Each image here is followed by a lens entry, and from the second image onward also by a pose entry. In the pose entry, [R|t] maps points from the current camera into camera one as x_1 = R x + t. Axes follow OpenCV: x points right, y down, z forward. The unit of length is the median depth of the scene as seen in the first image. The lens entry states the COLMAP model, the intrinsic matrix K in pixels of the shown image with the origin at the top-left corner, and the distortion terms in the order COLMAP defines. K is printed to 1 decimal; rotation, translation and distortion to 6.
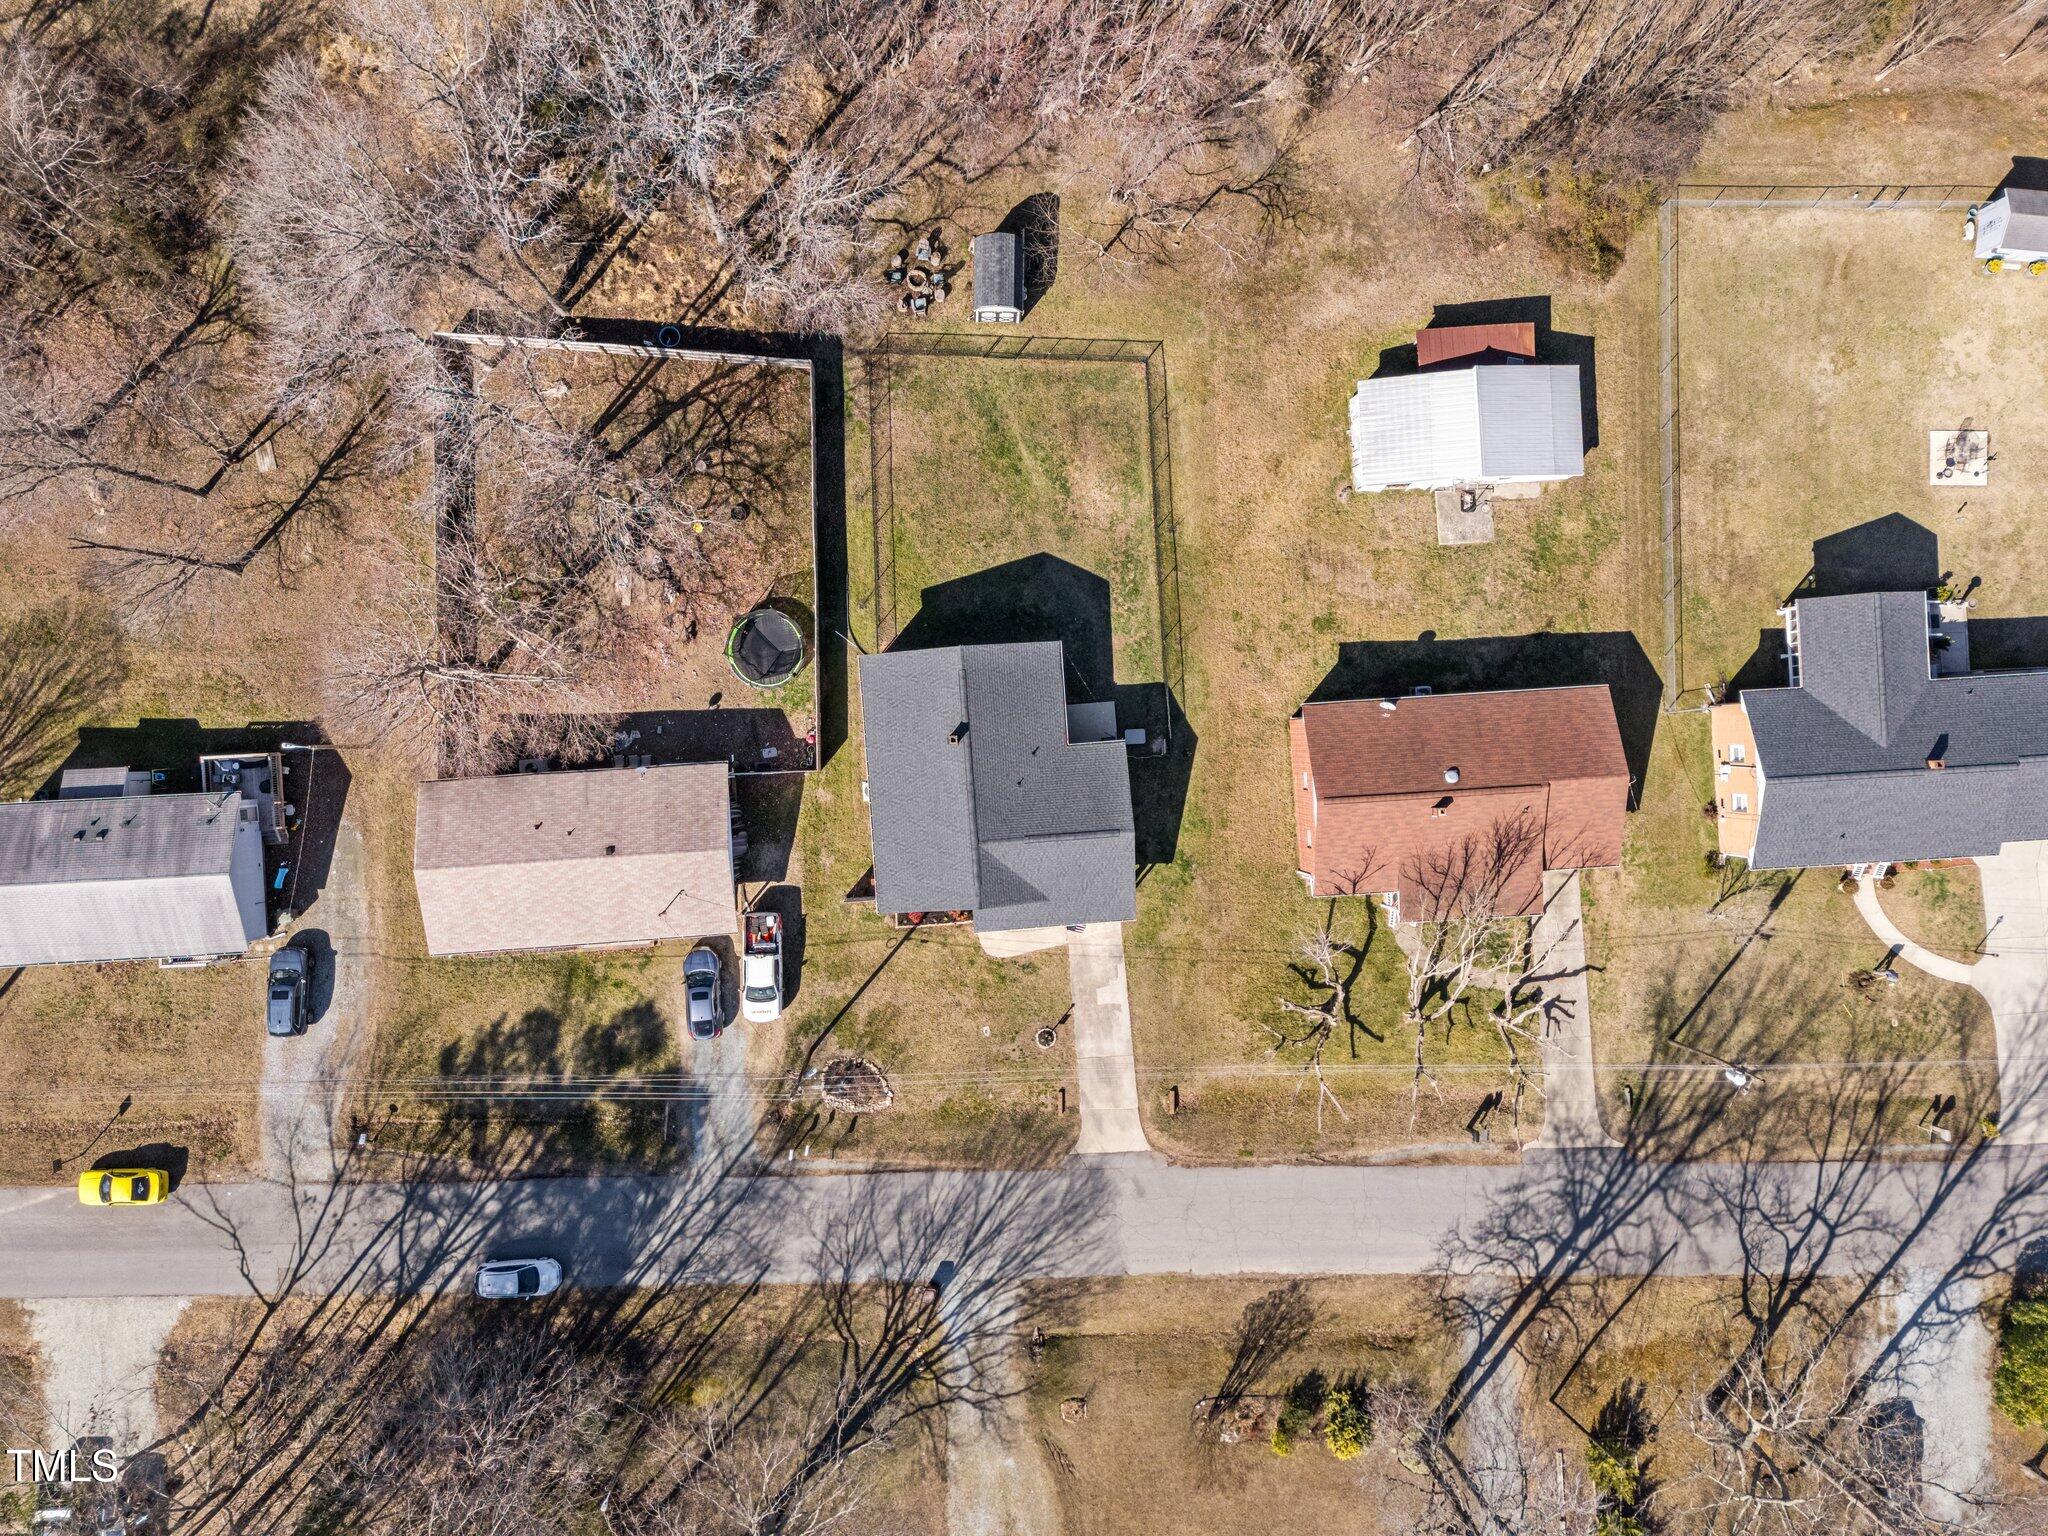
lens RADIAL K [[1501.7, 0, 1040.1], [0, 1501.7, 780.8], [0, 0, 1]] dist [0.106241, -0.126628]
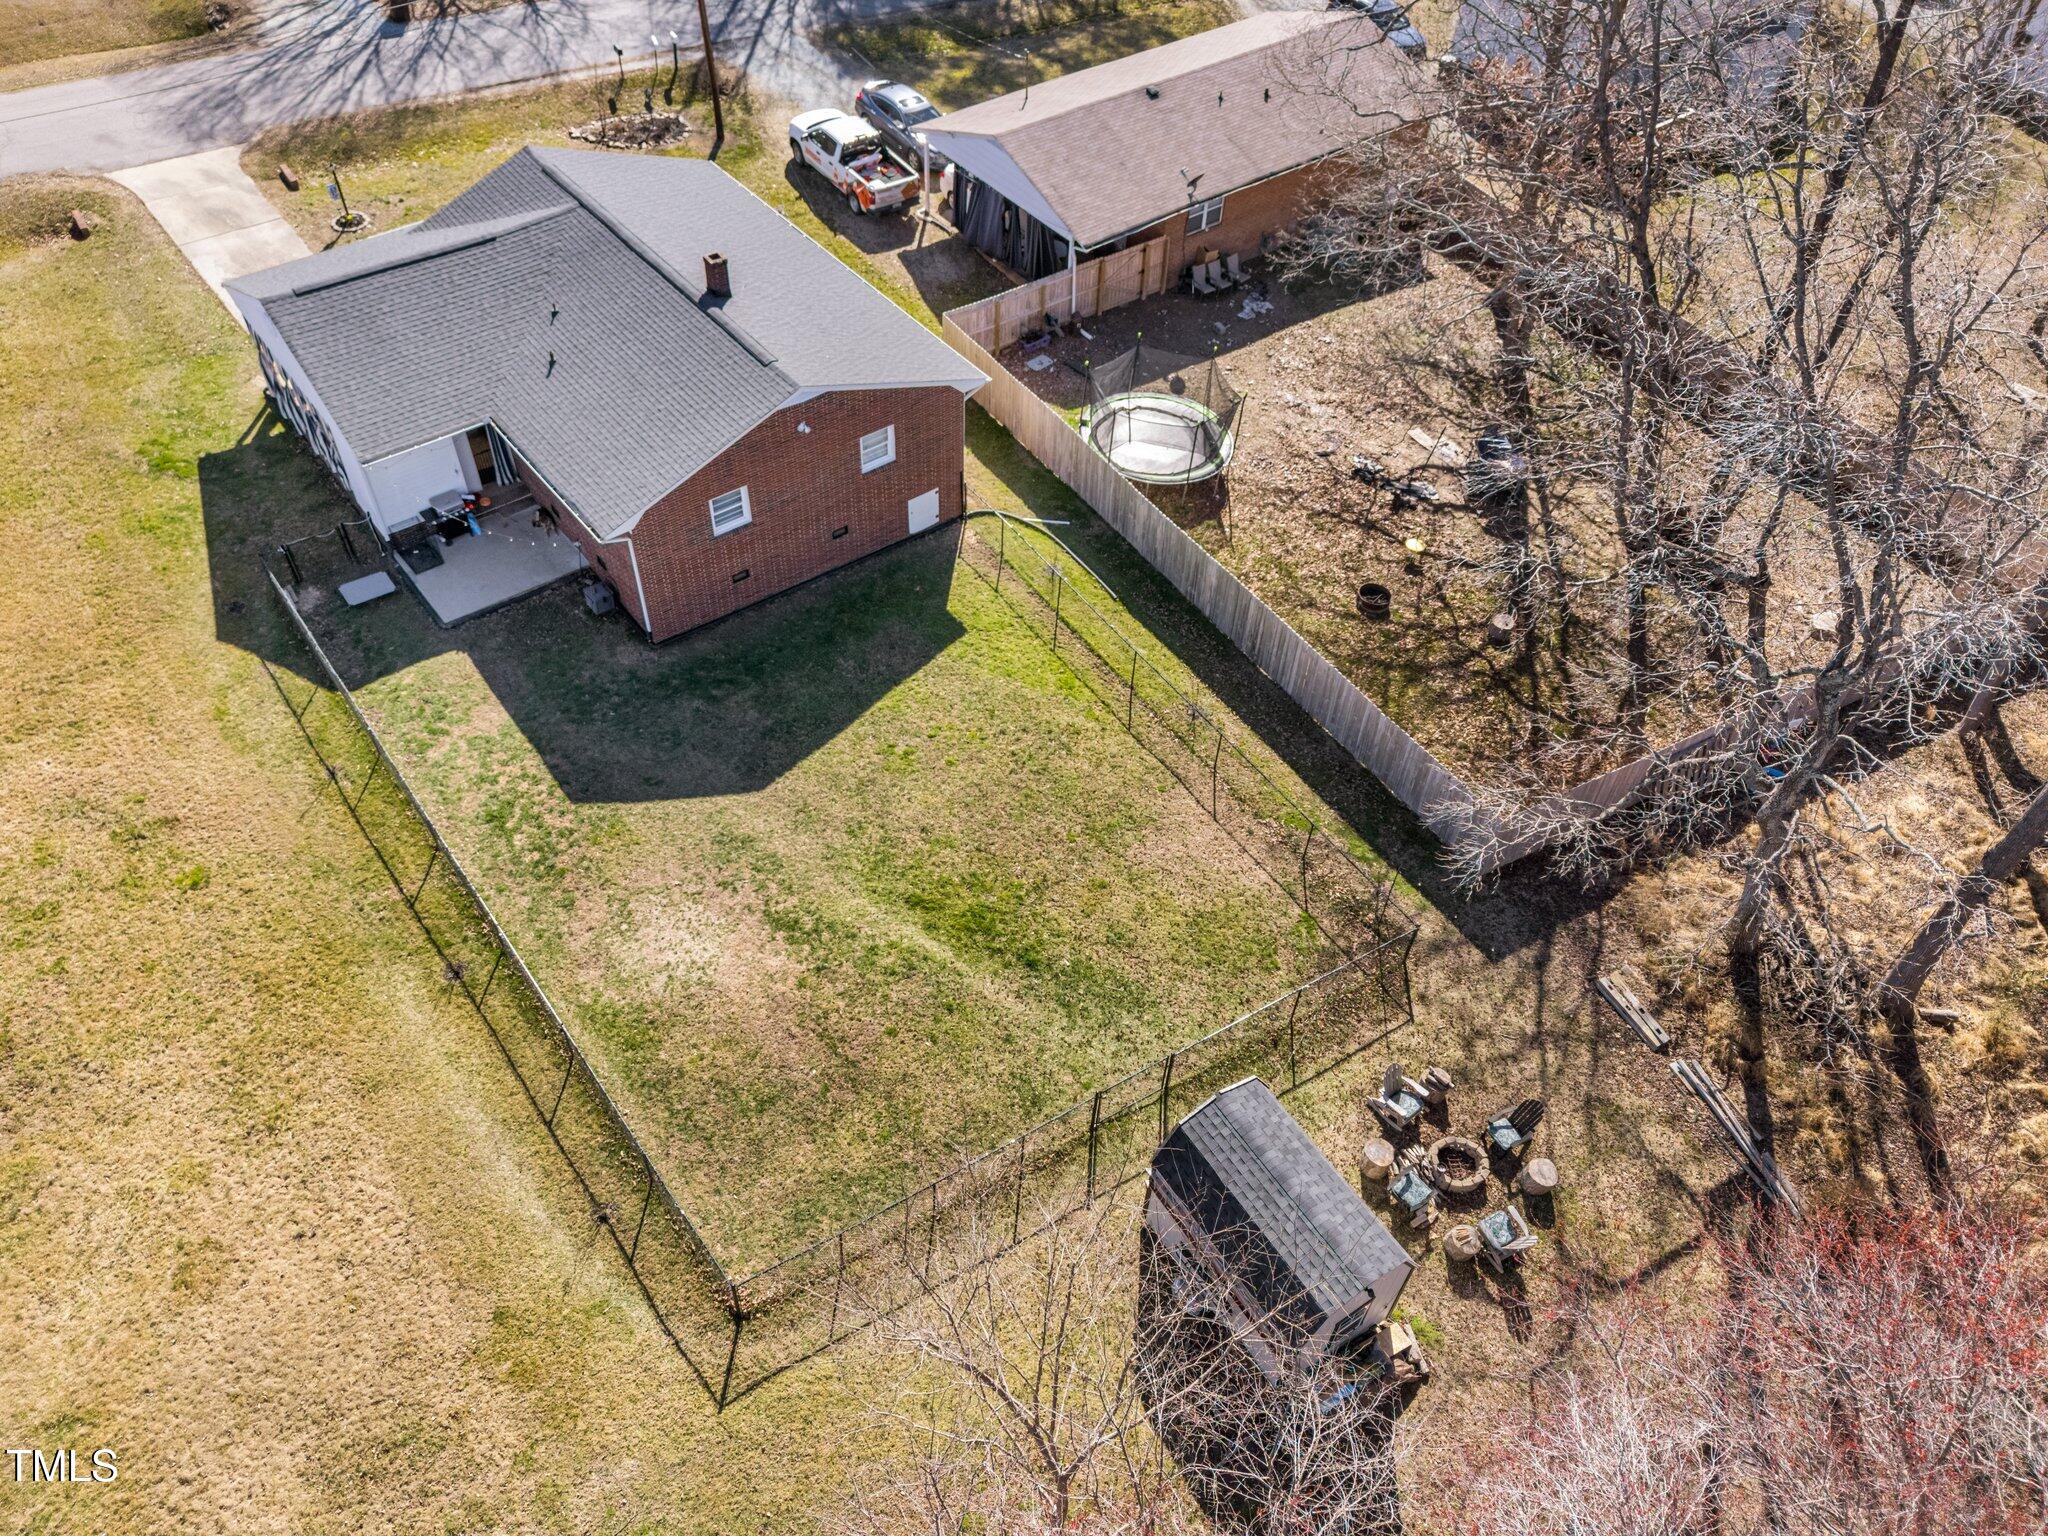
lens RADIAL K [[1501.7, 0, 1040.1], [0, 1501.7, 780.8], [0, 0, 1]] dist [0.106241, -0.126628]
pose [[-0.826834, 0.359228, -0.432783, 0.113793], [-0.557728, -0.623120, 0.548326, -0.413816], [-0.072701, 0.694750, 0.715568, 0.708348]]
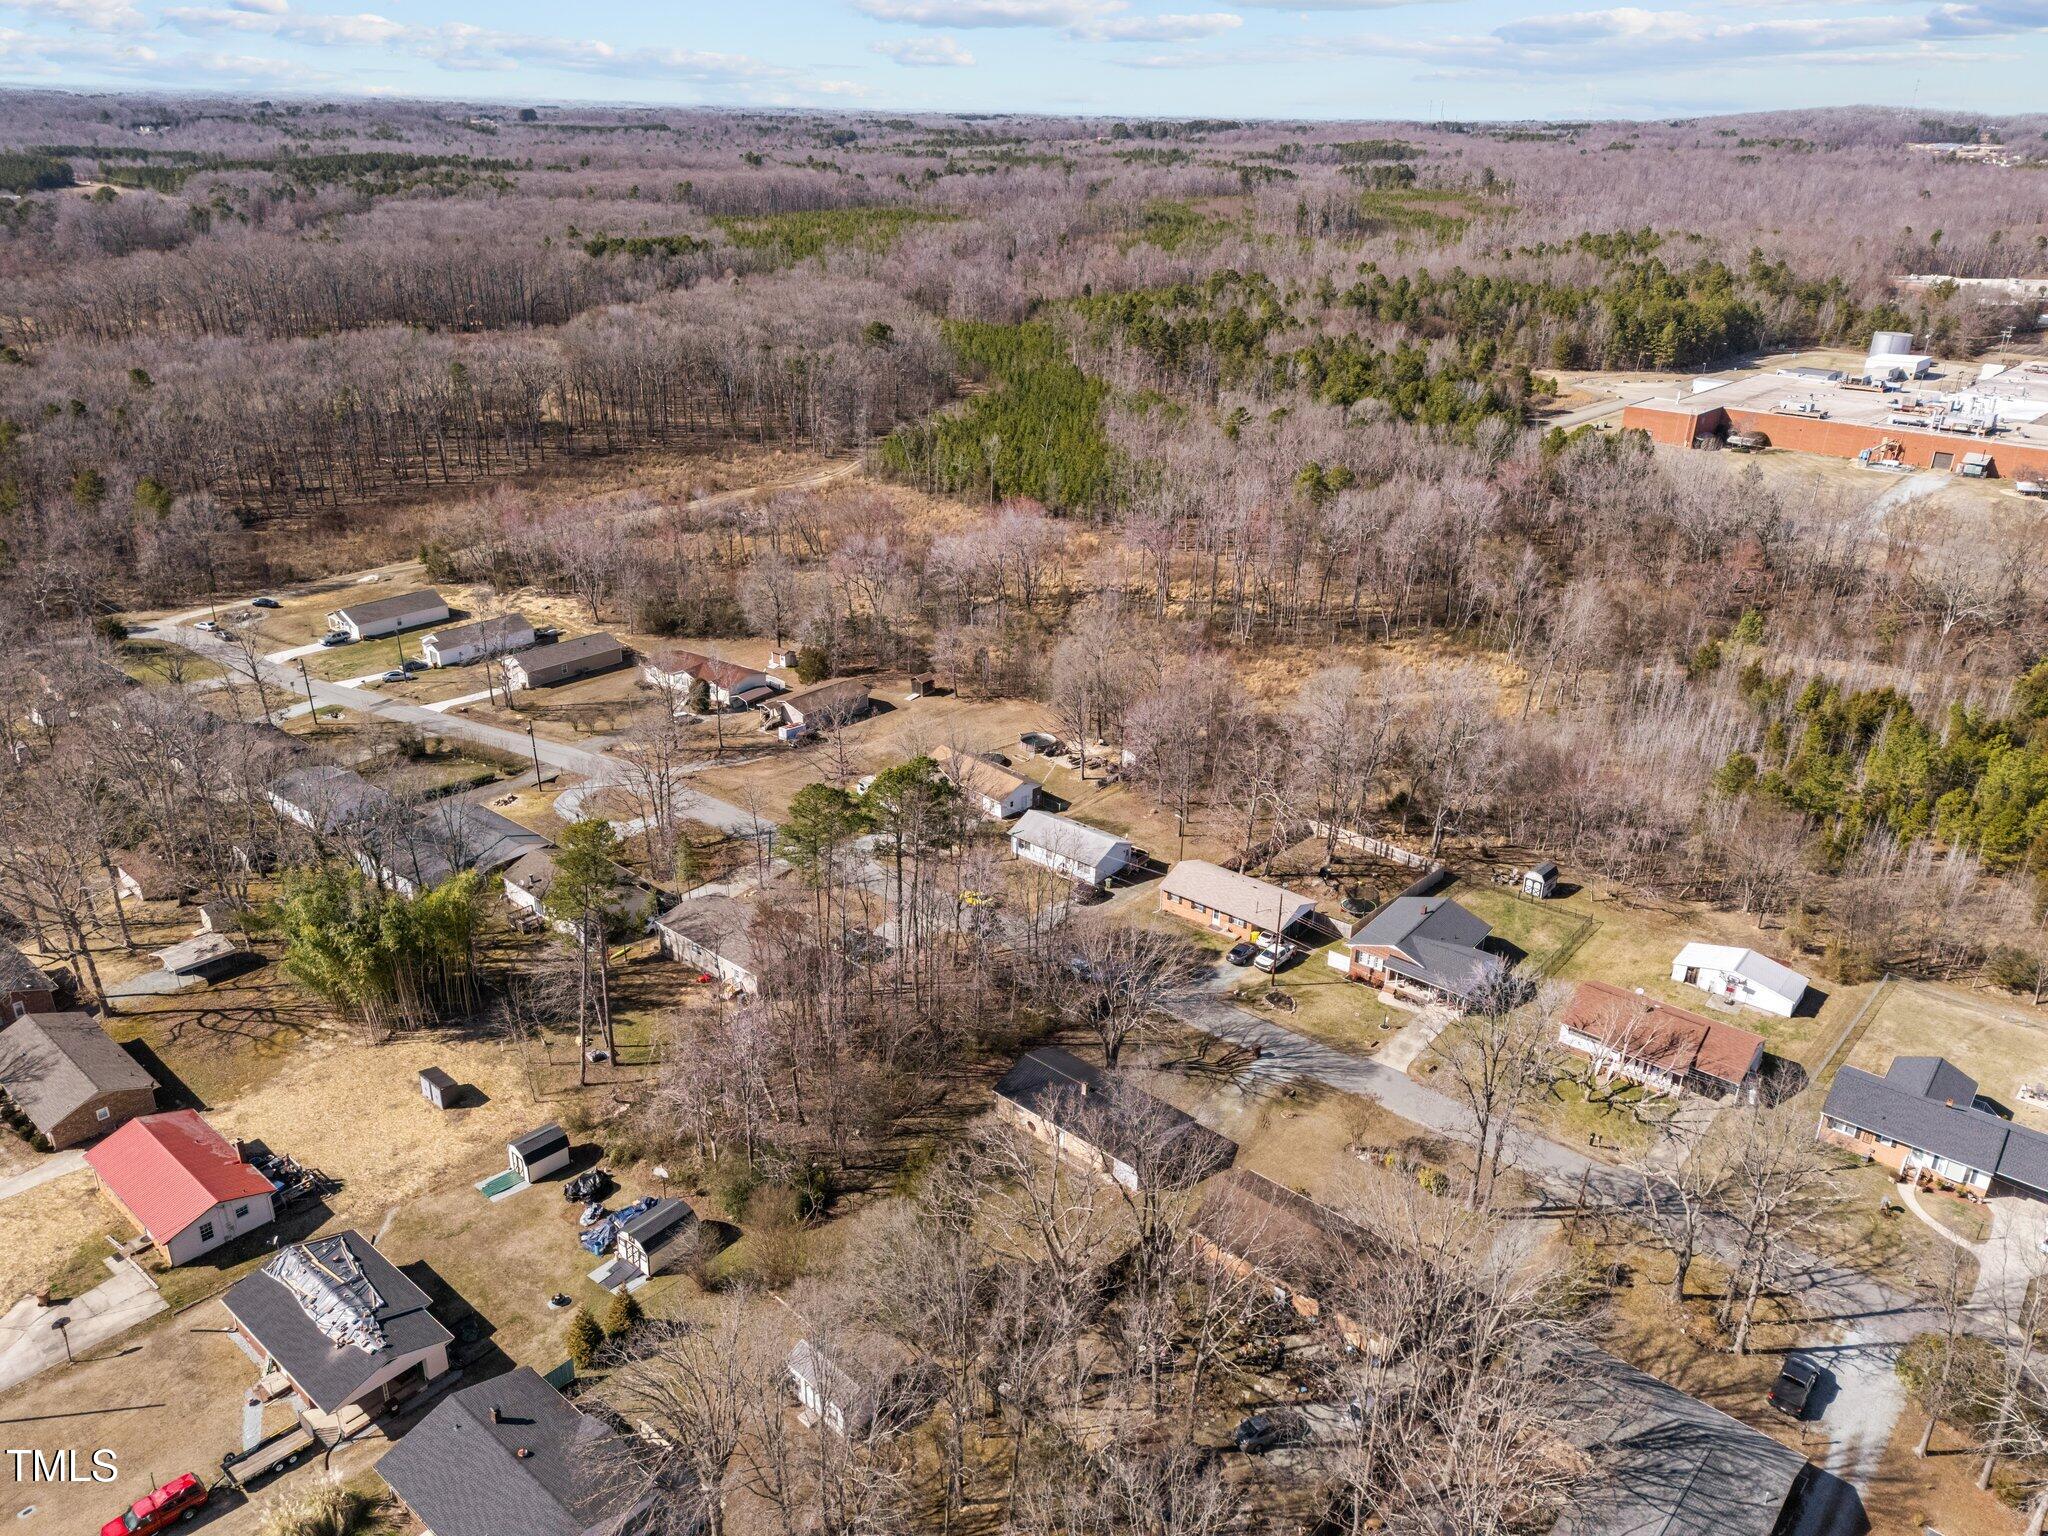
lens RADIAL K [[1501.7, 0, 1040.1], [0, 1501.7, 780.8], [0, 0, 1]] dist [0.106241, -0.126628]
pose [[0.748755, 0.232703, -0.620657, 0.756279], [-0.662545, 0.290982, -0.690191, 1.614227], [0.019991, 0.927997, 0.372050, 0.030493]]
